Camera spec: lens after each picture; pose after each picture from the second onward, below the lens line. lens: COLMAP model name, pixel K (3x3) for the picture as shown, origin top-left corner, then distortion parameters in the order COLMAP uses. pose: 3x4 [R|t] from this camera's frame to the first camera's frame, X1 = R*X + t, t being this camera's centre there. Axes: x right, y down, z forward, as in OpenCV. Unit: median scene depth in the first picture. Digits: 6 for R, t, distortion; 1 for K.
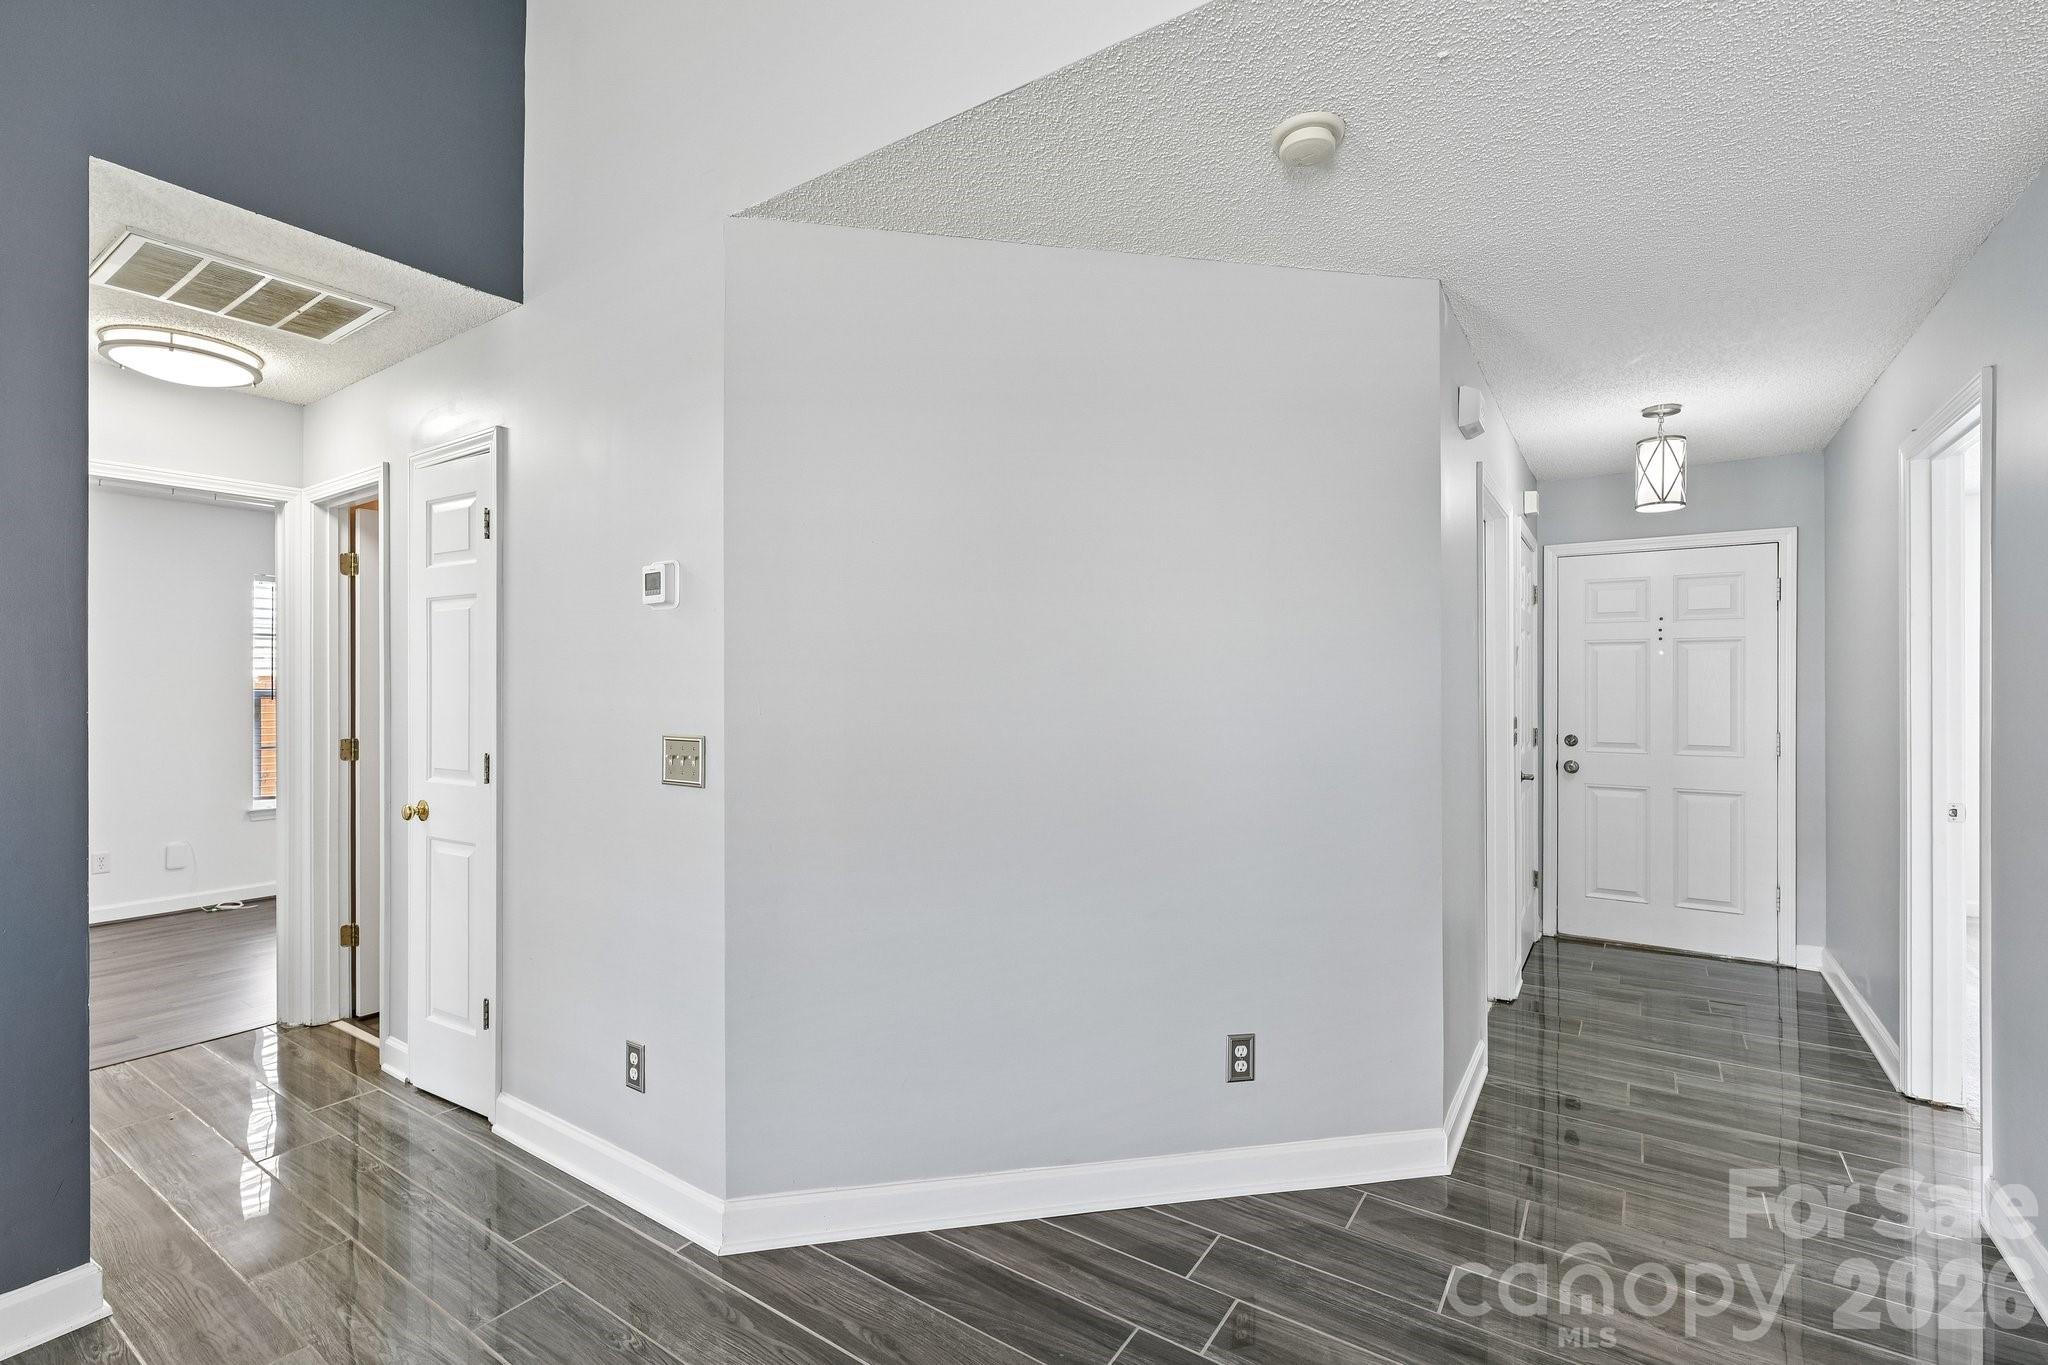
lens RADIAL K [[910.7, 0, 1012.3], [0, 910.7, 677.6], [0, 0, 1]] dist [-0.001599, -0.000132]
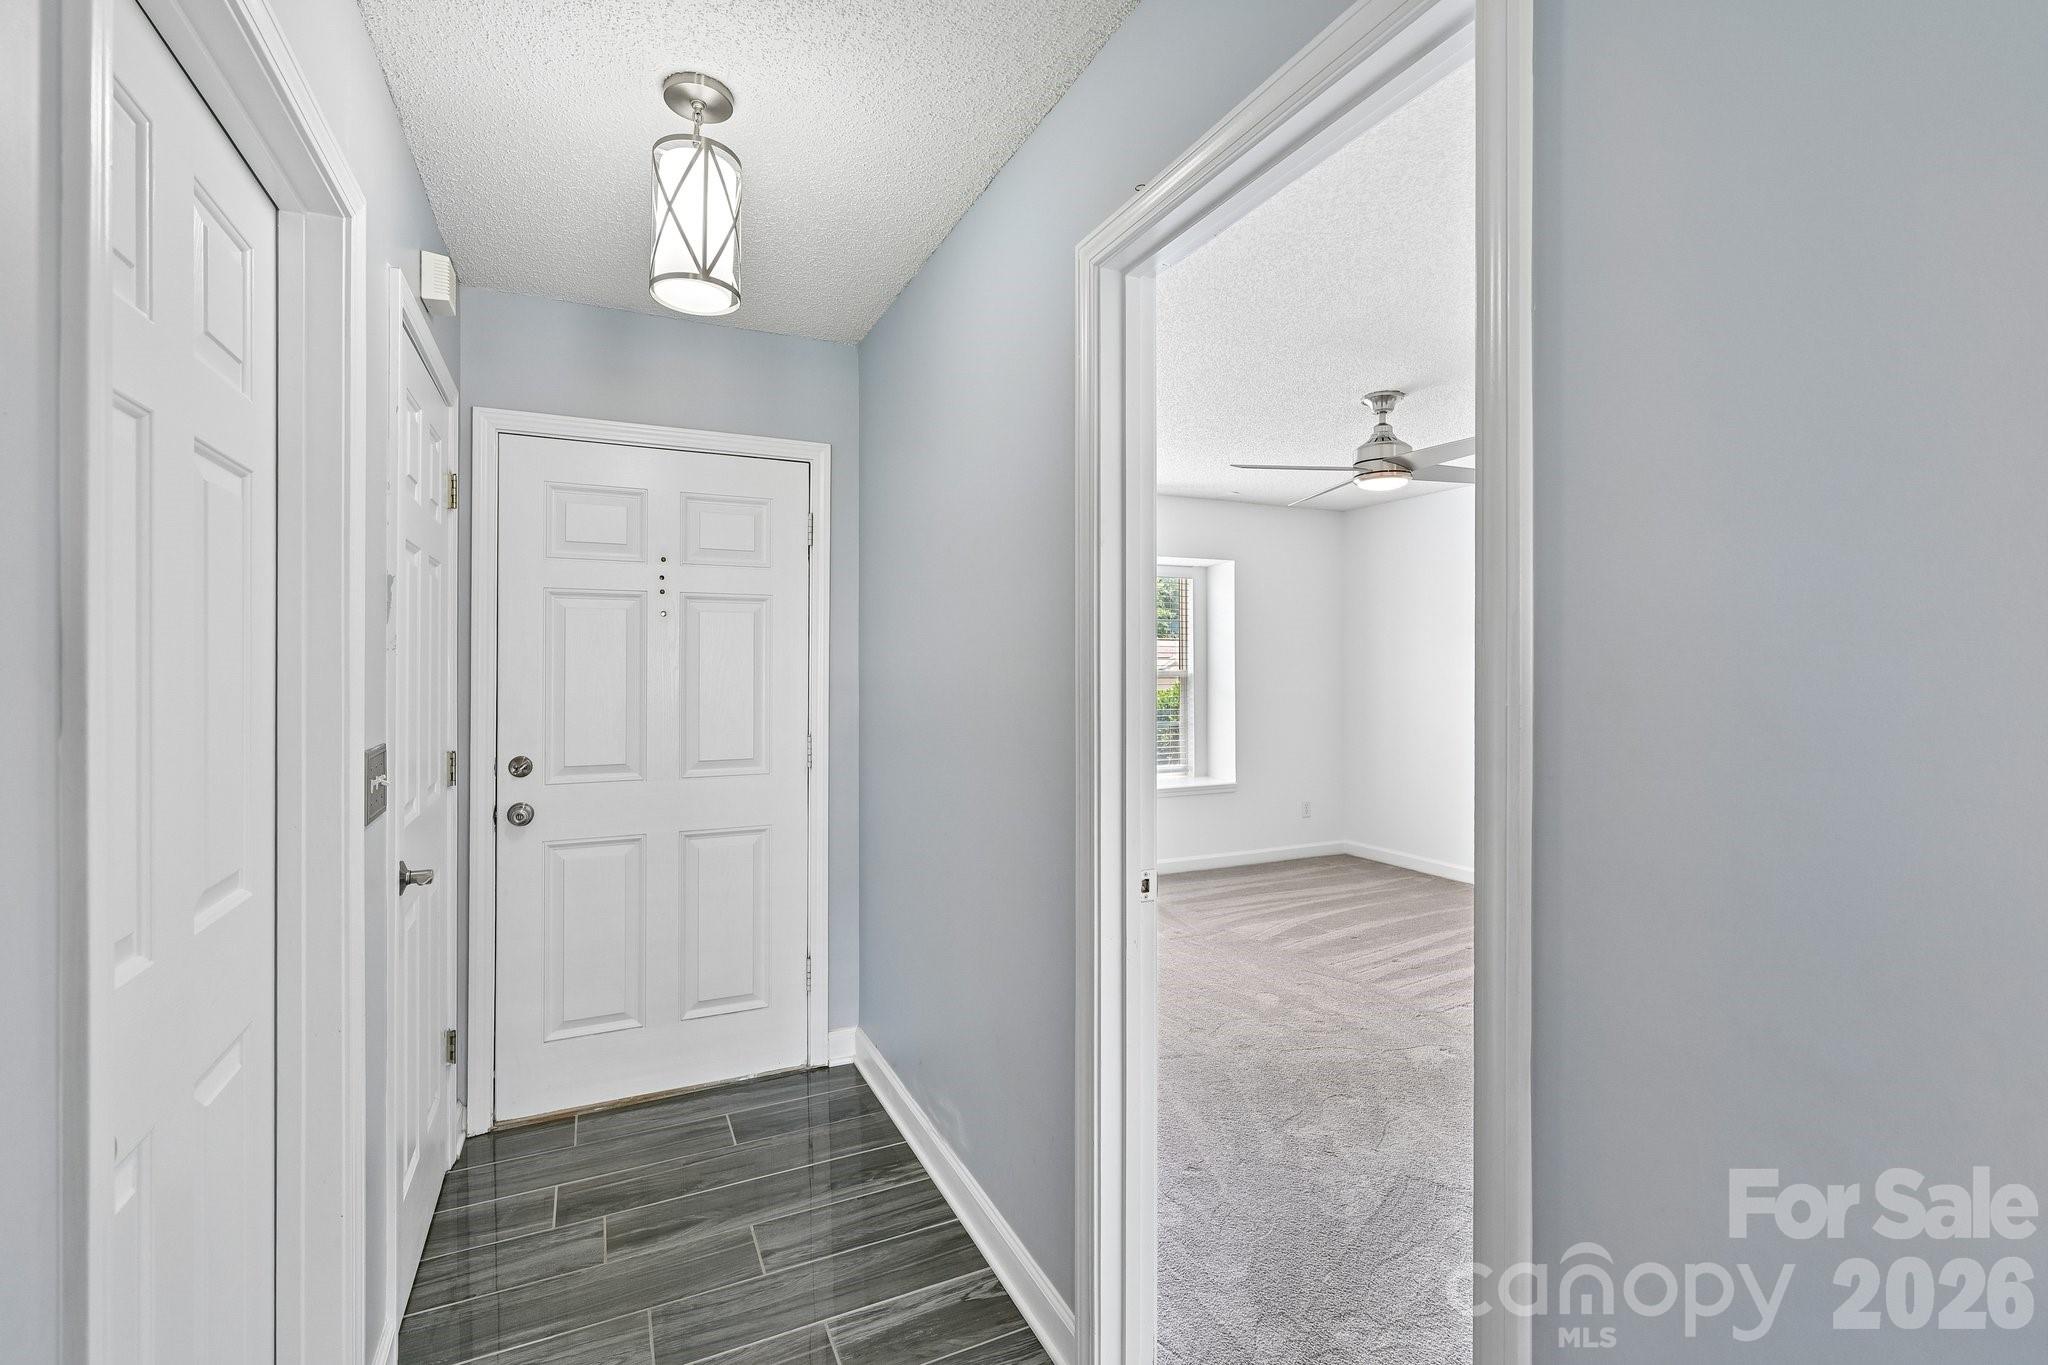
lens RADIAL K [[901.2, 0, 1018.3], [0, 901.2, 659.9], [0, 0, 1]] dist [-0.001015, -0.000032]
pose [[0.503090, 0.002245, 0.864231, 0.321007], [-0.005219, 0.999986, 0.000441, 0.002405], [-0.864218, -0.004732, 0.503095, 0.507803]]
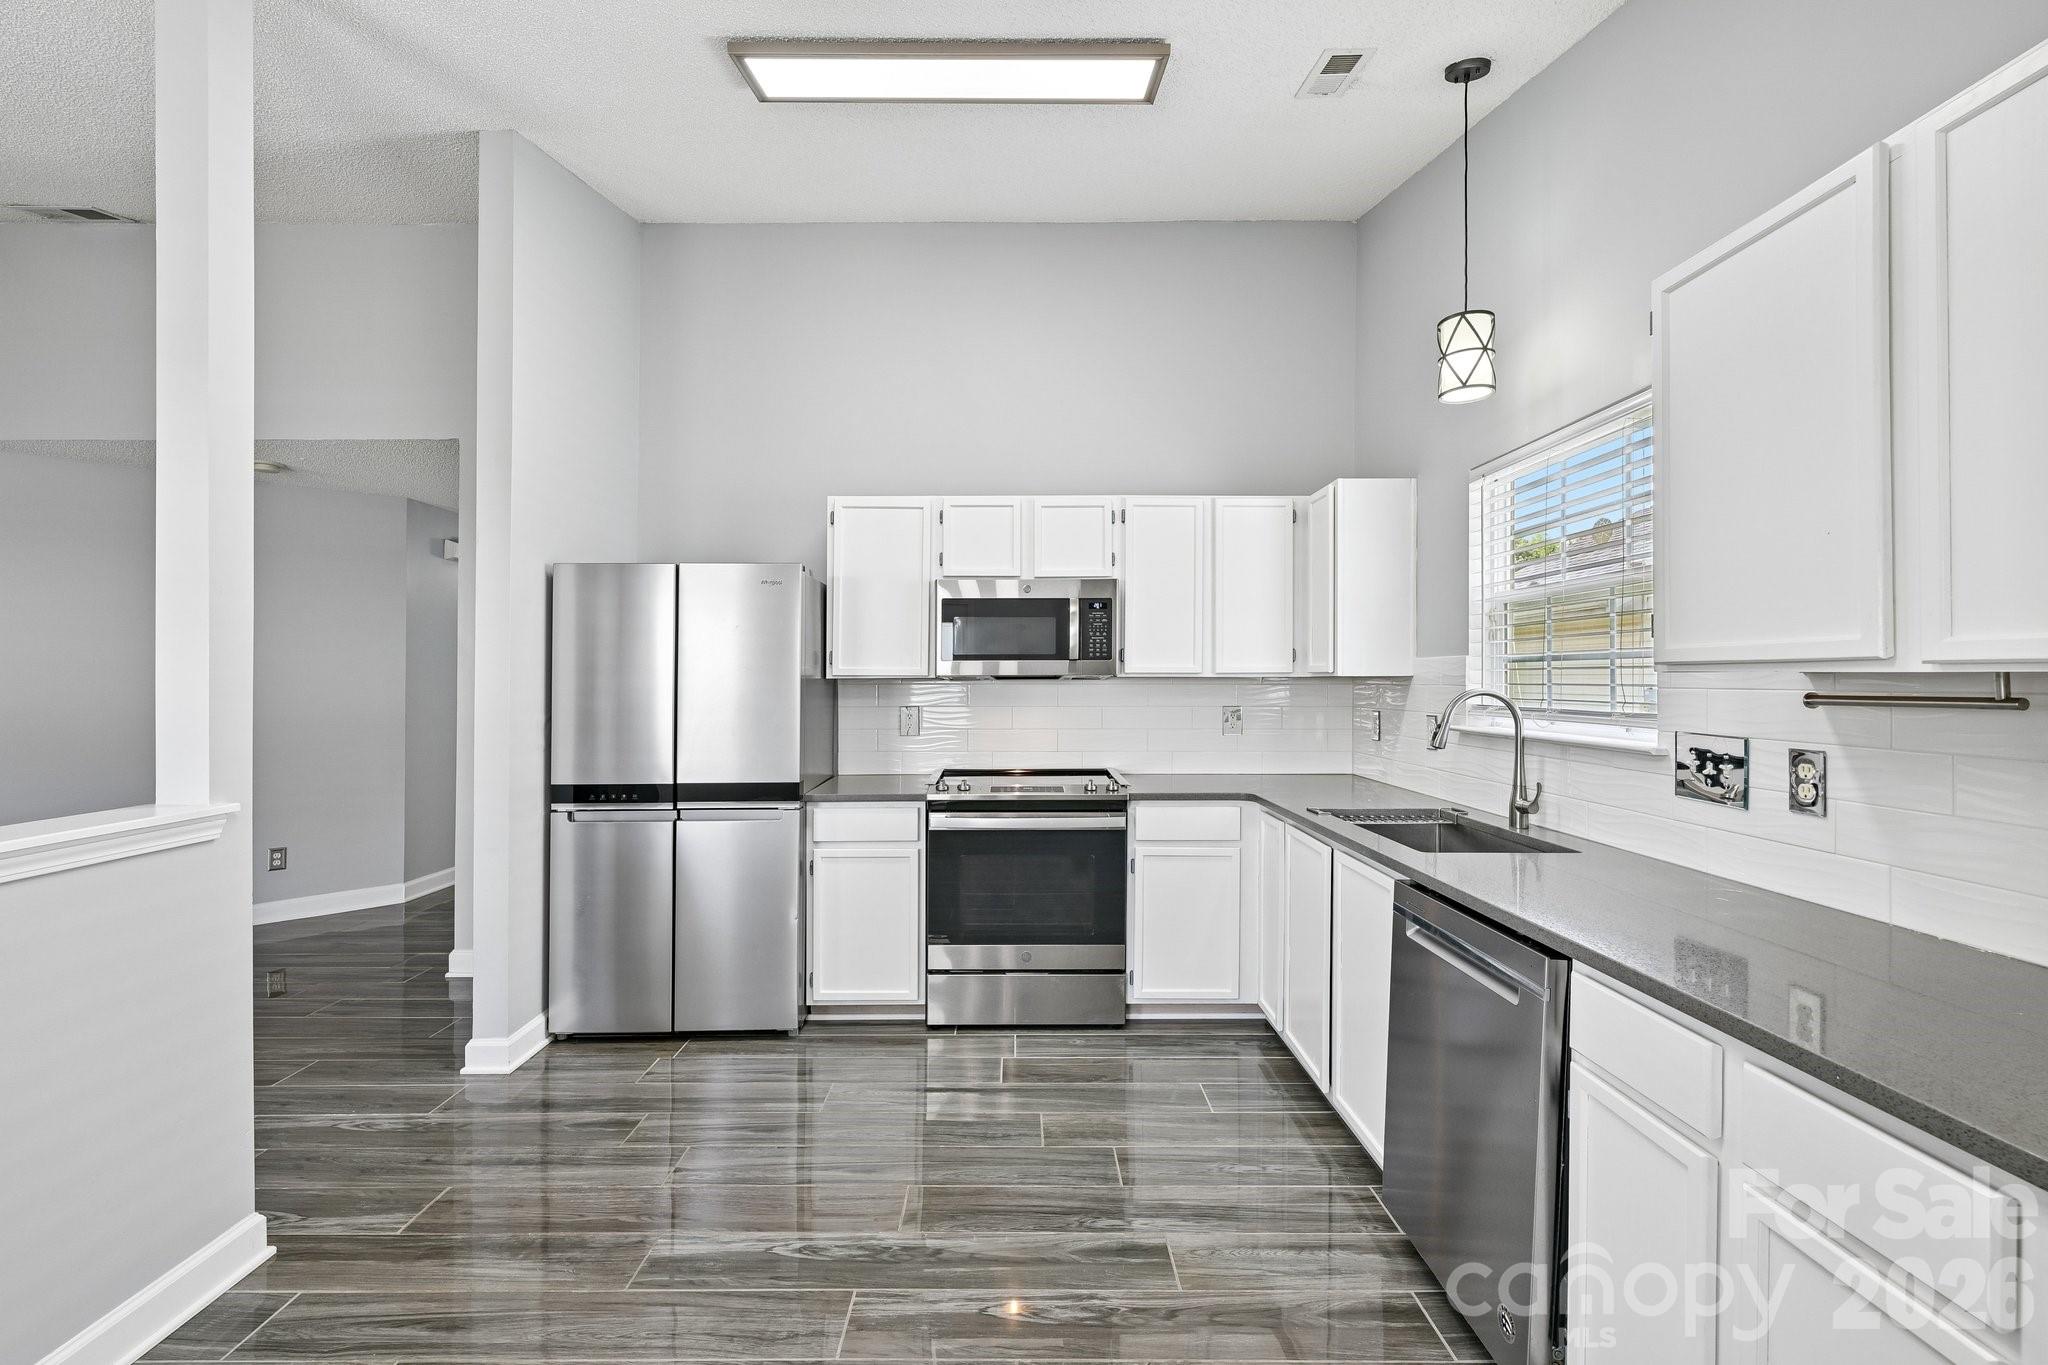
lens RADIAL K [[883.2, 0, 1013.8], [0, 883.2, 676.3], [0, 0, 1]] dist [-0.001460, 0.000015]
pose [[0.824957, -0.002765, 0.565189, 0.273905], [0.002579, 0.999996, 0.001127, -0.003467], [-0.565189, 0.000528, 0.824961, -0.902886]]
